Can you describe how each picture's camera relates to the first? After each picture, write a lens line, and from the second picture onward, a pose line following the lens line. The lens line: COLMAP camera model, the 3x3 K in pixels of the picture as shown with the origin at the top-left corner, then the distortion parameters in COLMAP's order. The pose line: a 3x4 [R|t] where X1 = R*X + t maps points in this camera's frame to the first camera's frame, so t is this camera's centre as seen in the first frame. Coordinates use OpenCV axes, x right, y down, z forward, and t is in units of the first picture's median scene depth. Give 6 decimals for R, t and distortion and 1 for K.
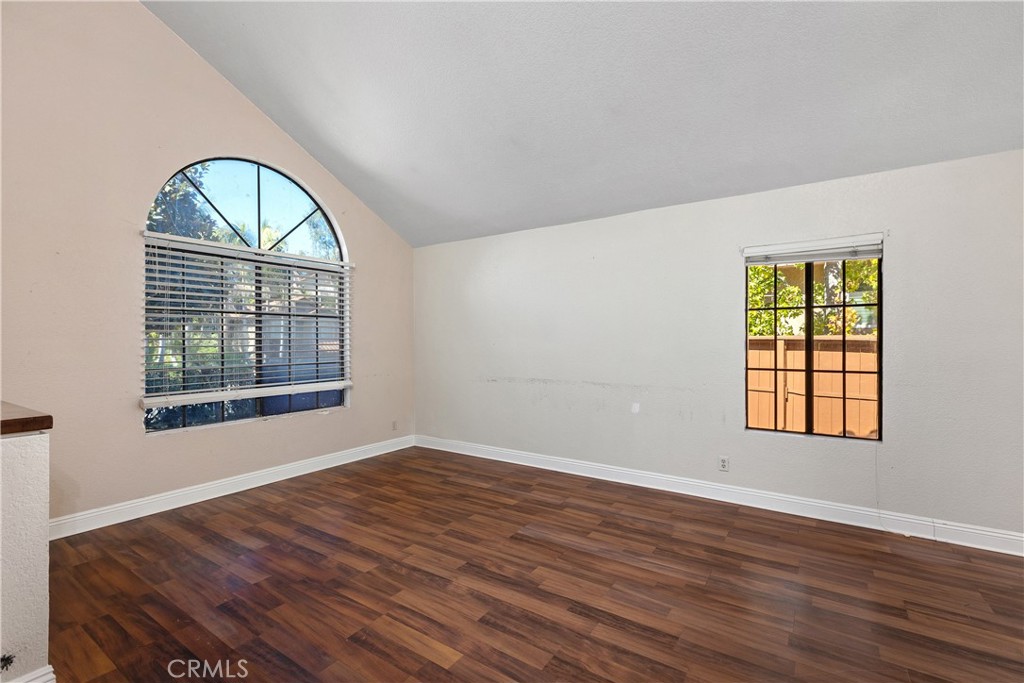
lens RADIAL K [[445.9, 0, 530.4], [0, 445.9, 343.3], [0, 0, 1]] dist [0.000855, 0.000072]
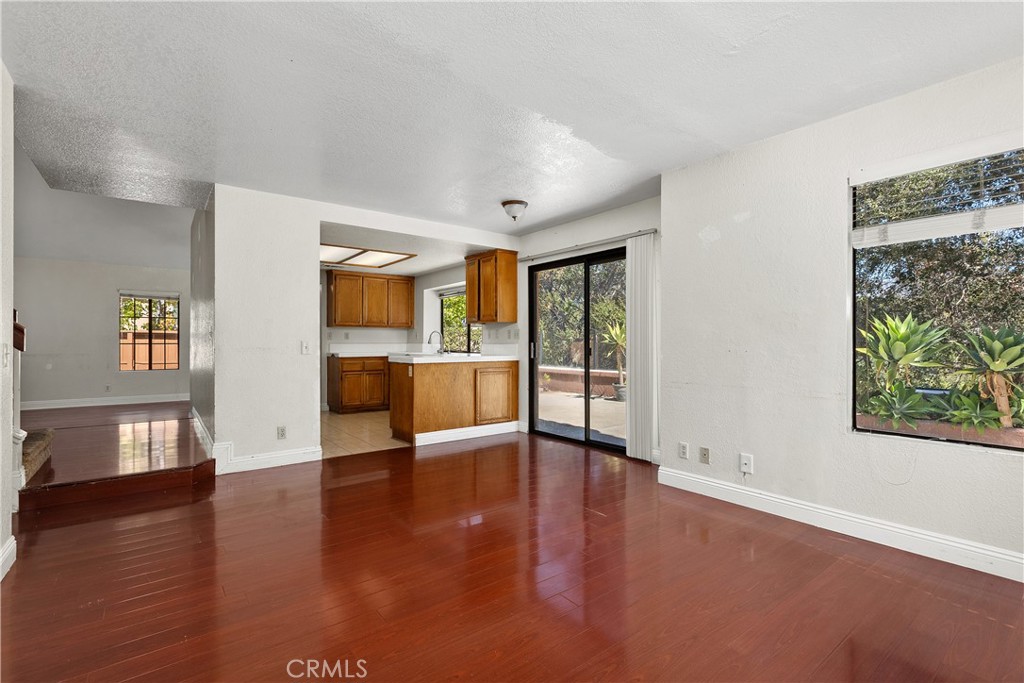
lens RADIAL K [[468.6, 0, 512.0], [0, 468.6, 341.5], [0, 0, 1]] dist [0.000106, 0.000052]
pose [[0.325963, 0.002467, 0.945379, -1.130258], [0.001546, 0.999994, -0.003143, 0.062988], [-0.945381, 0.002486, 0.325957, -1.675158]]
